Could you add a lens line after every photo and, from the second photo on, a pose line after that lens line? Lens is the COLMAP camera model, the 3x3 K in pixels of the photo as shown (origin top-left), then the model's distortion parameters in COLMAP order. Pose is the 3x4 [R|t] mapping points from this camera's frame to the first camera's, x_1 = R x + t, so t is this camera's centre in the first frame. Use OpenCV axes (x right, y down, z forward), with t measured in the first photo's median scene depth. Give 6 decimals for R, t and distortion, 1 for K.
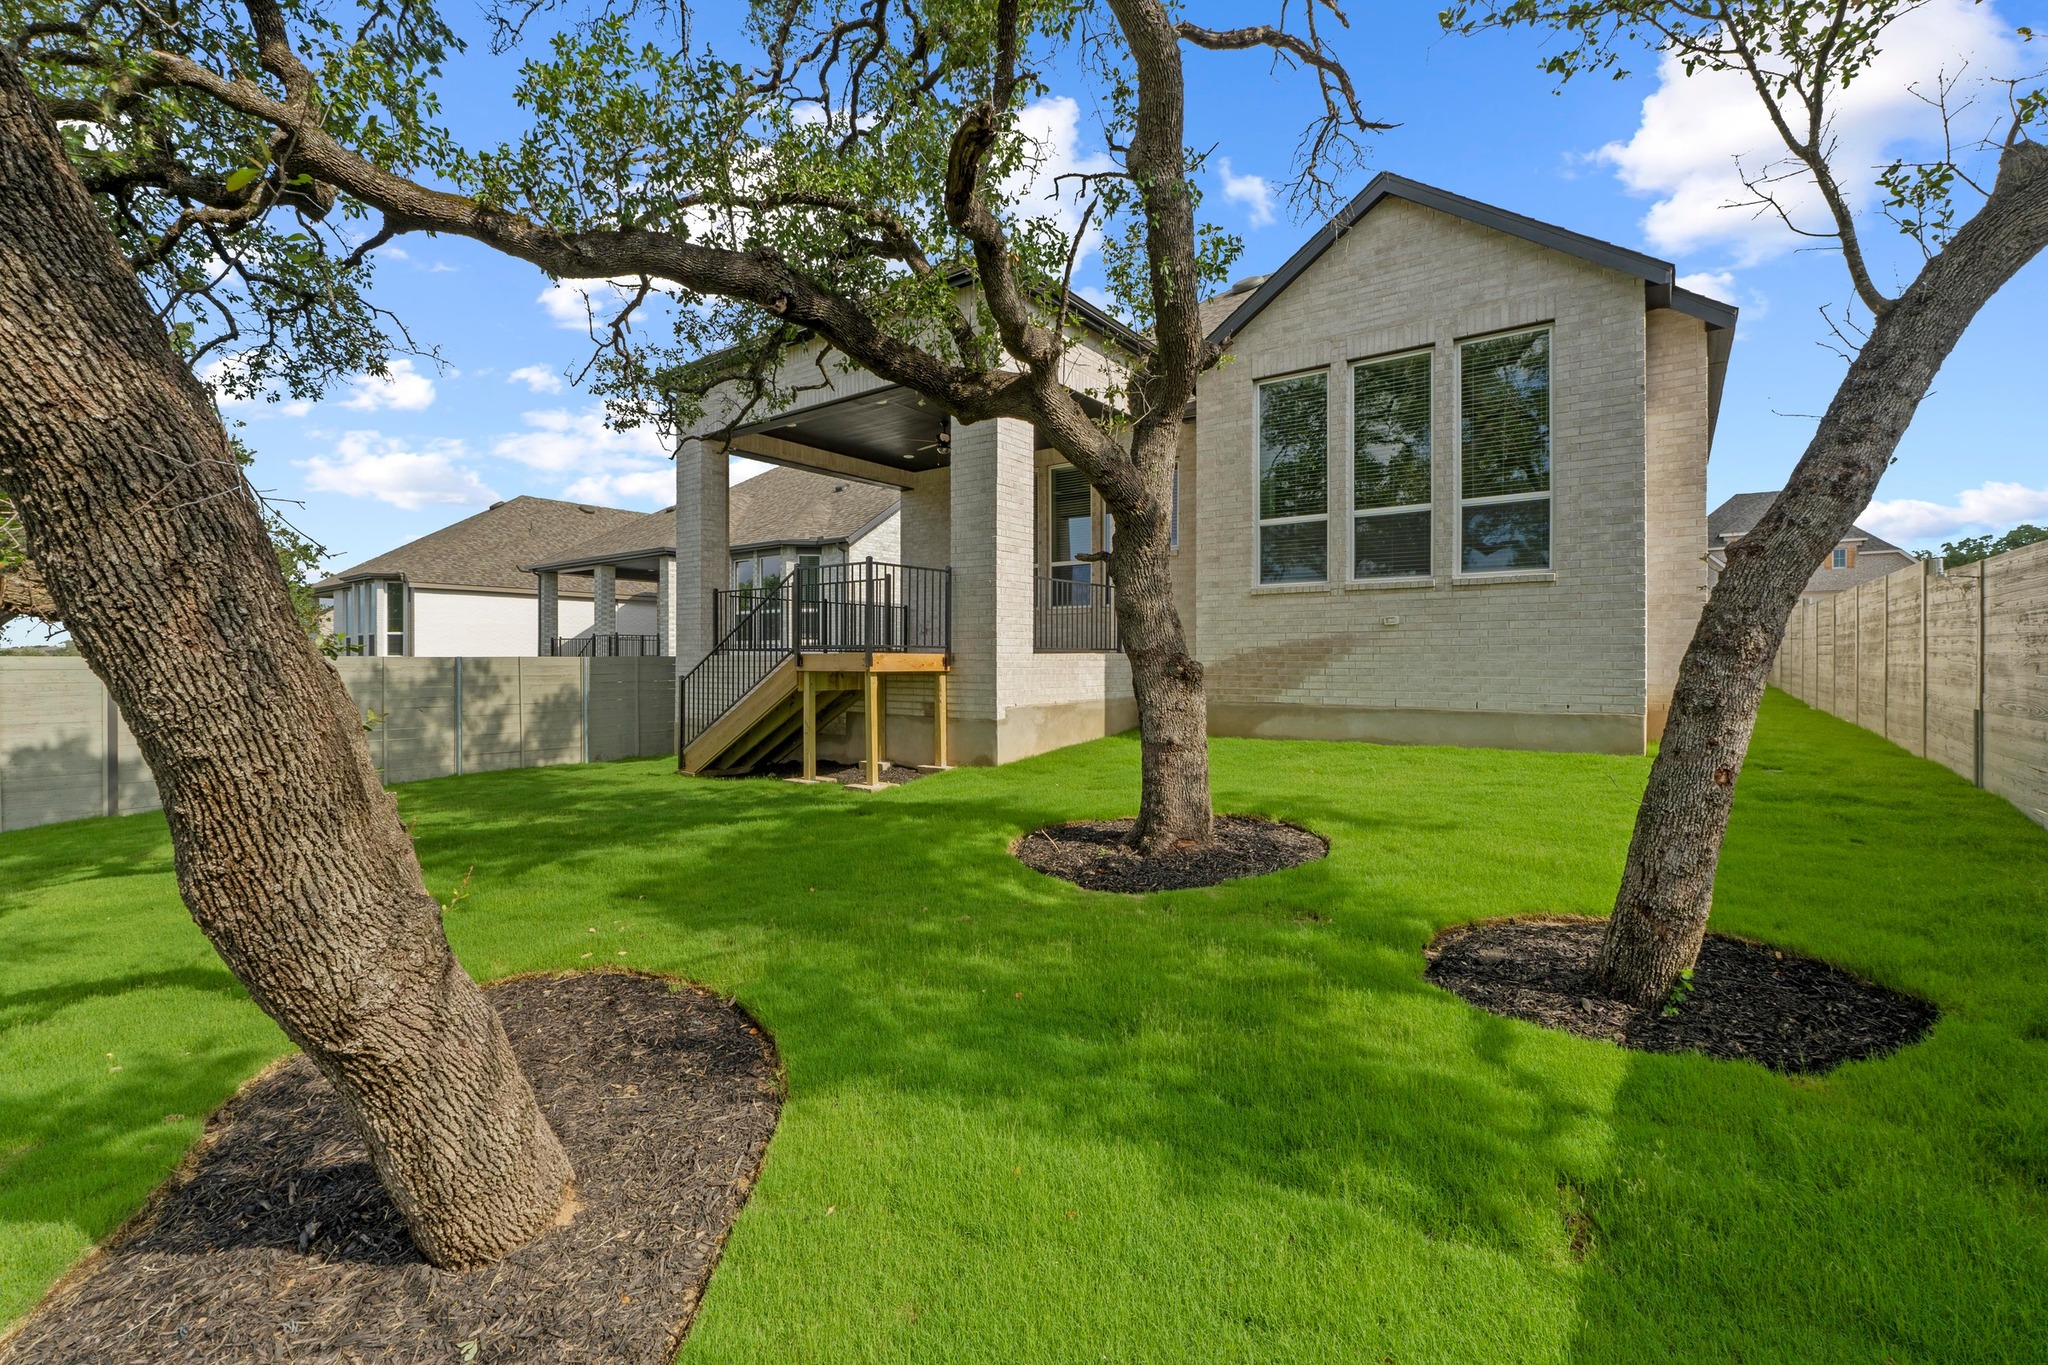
lens RADIAL K [[876.5, 0, 1023.1], [0, 876.5, 661.5], [0, 0, 1]] dist [-0.002104, -0.000003]
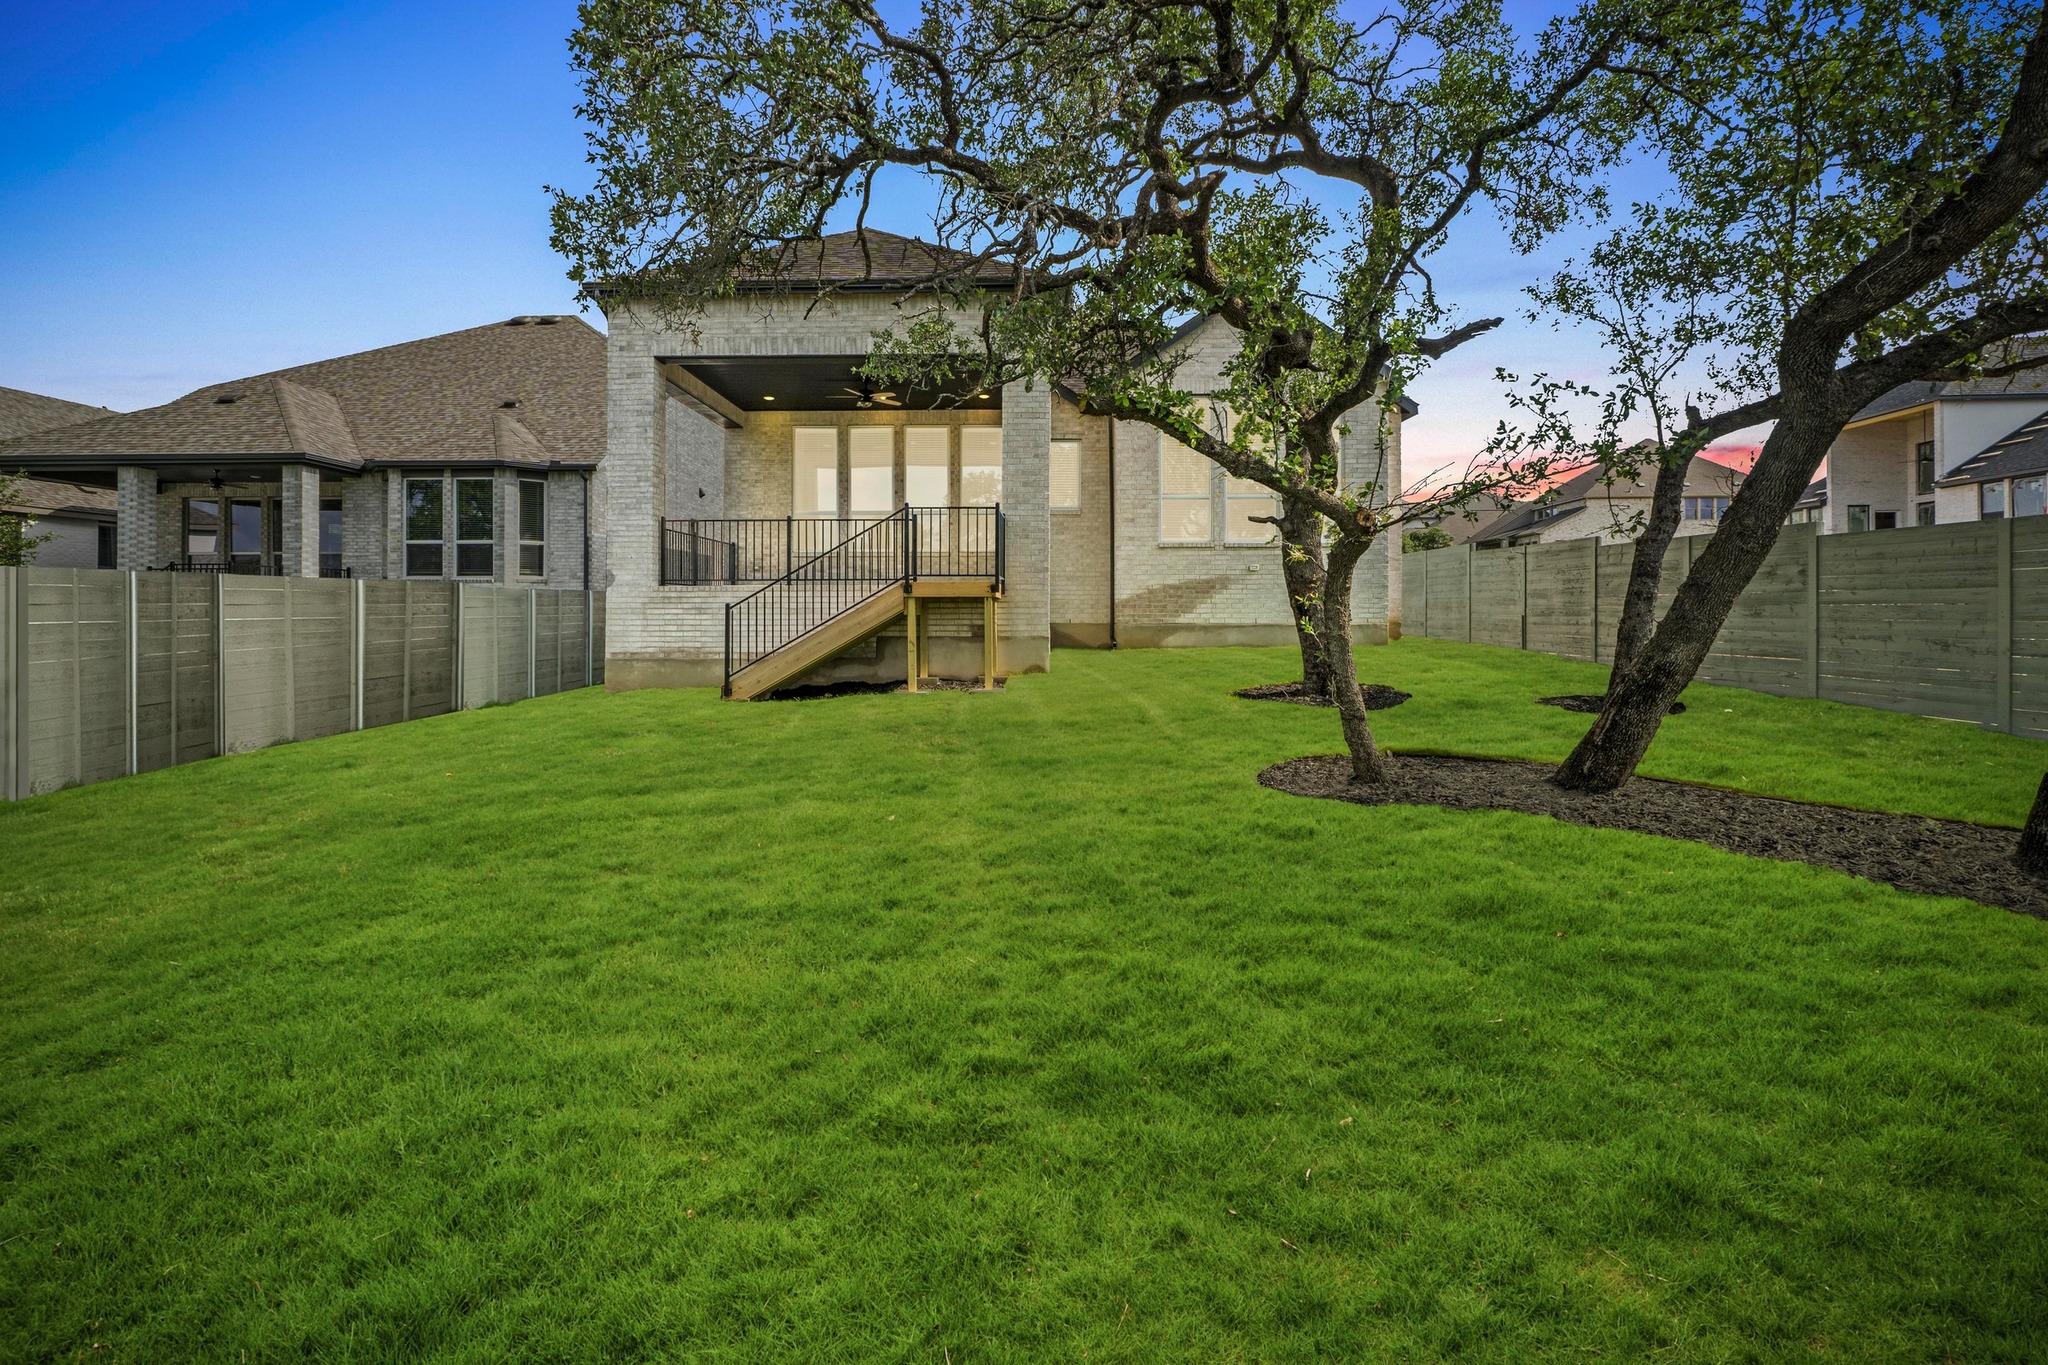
lens RADIAL K [[904.2, 0, 1025.9], [0, 904.2, 616.5], [0, 0, 1]] dist [0.000797, 0.000270]
pose [[0.810880, -0.004174, 0.585198, -0.821729], [0.004002, 0.999991, 0.001586, 0.035319], [-0.585199, 0.001056, 0.810889, -0.052082]]
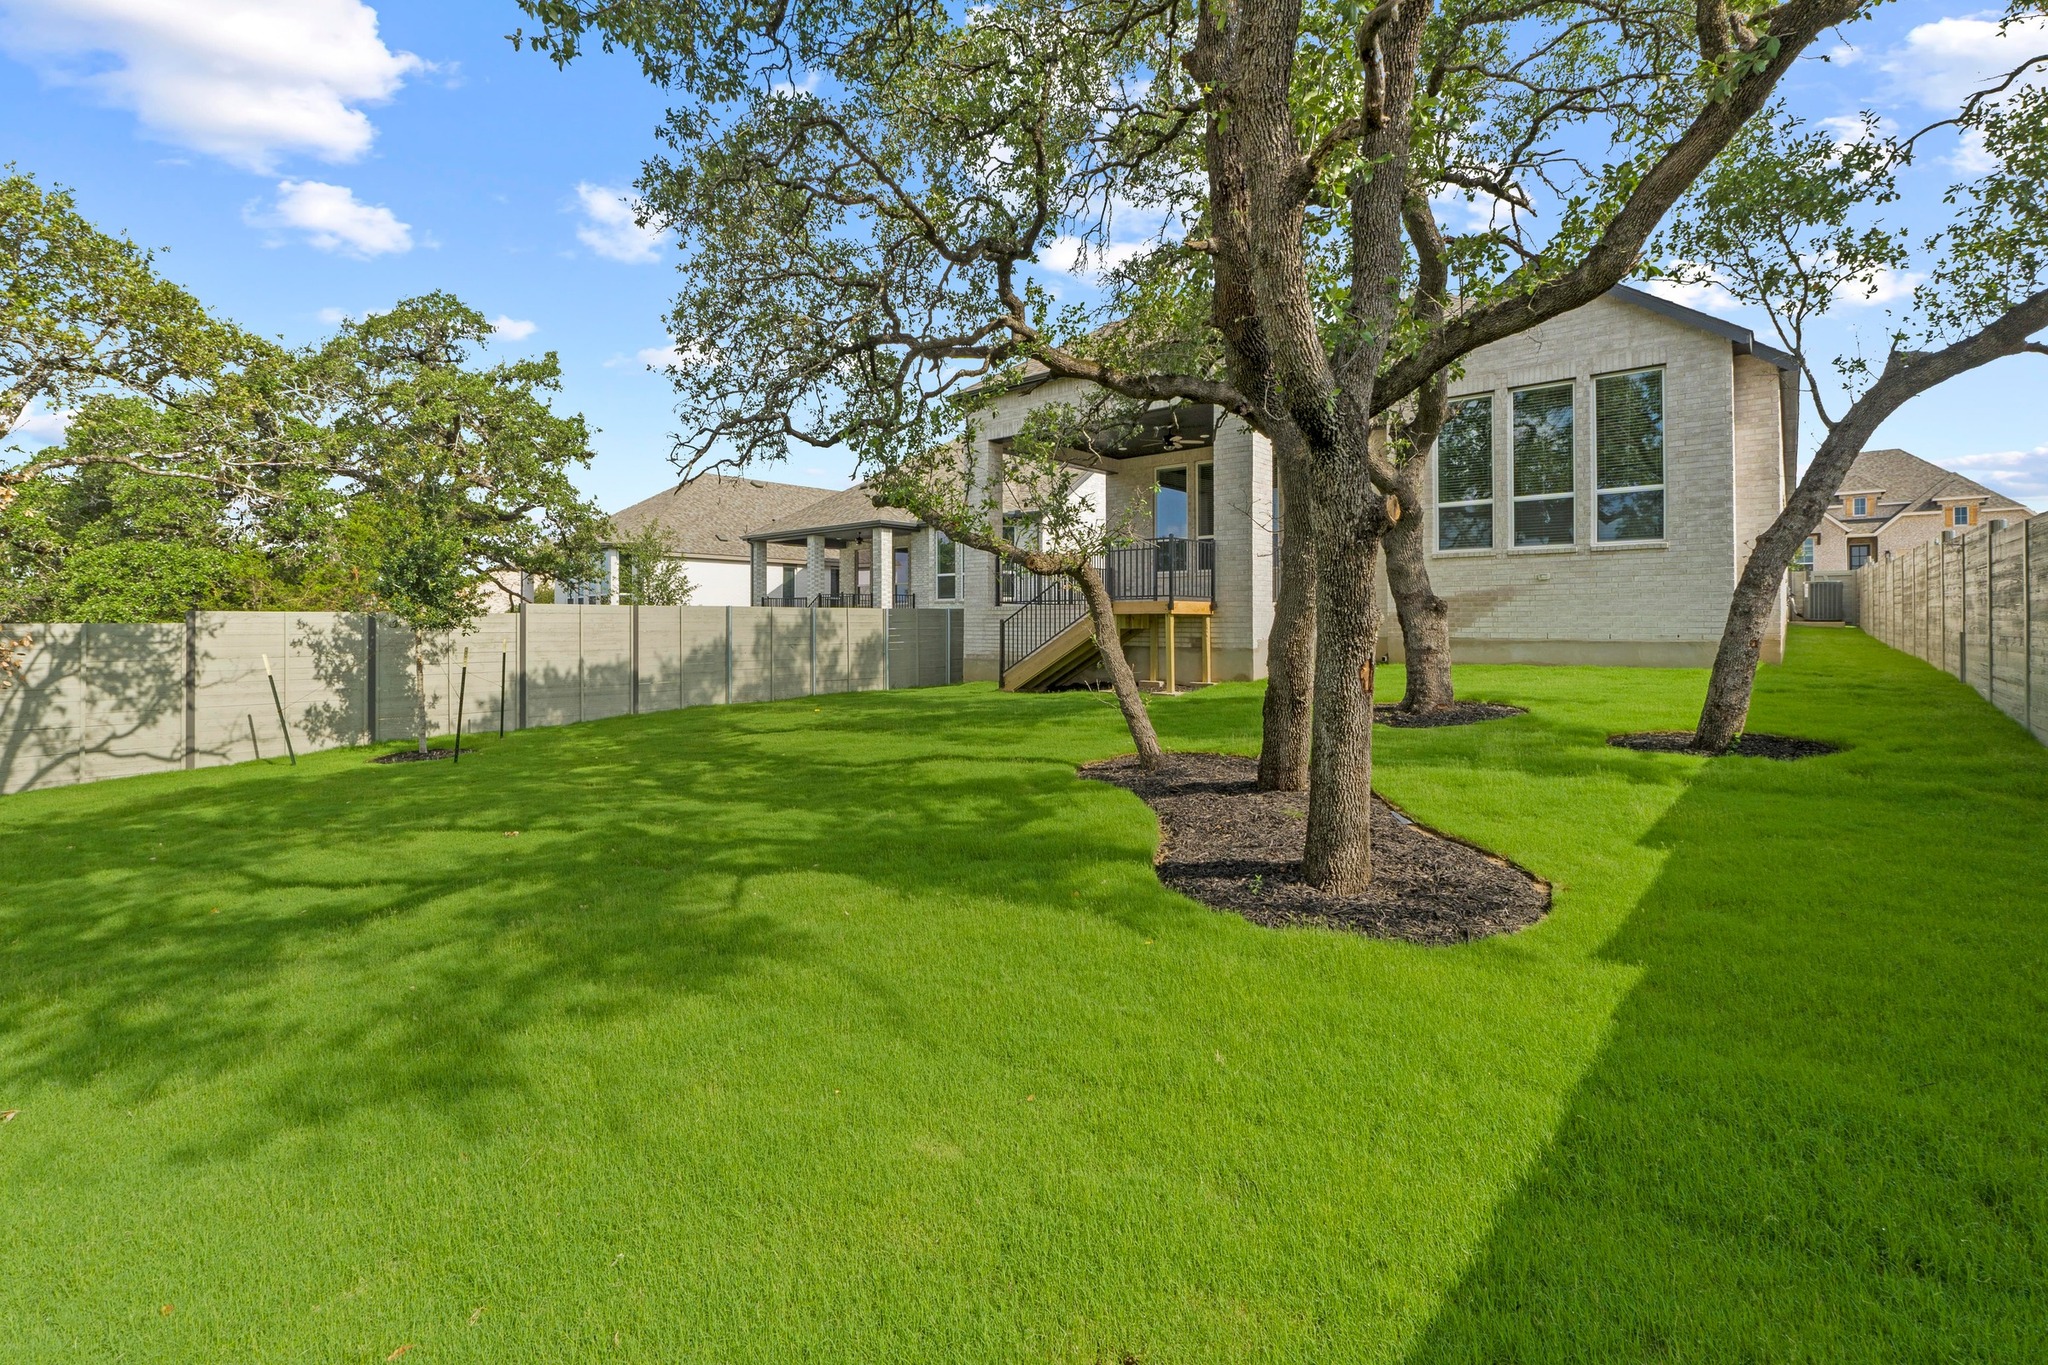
lens RADIAL K [[904.2, 0, 1025.9], [0, 904.2, 616.5], [0, 0, 1]] dist [0.000797, 0.000270]
pose [[0.997741, -0.002351, -0.067137, -0.297140], [0.001697, 0.999951, -0.009802, 0.028757], [0.067157, 0.009666, 0.997696, -0.474680]]
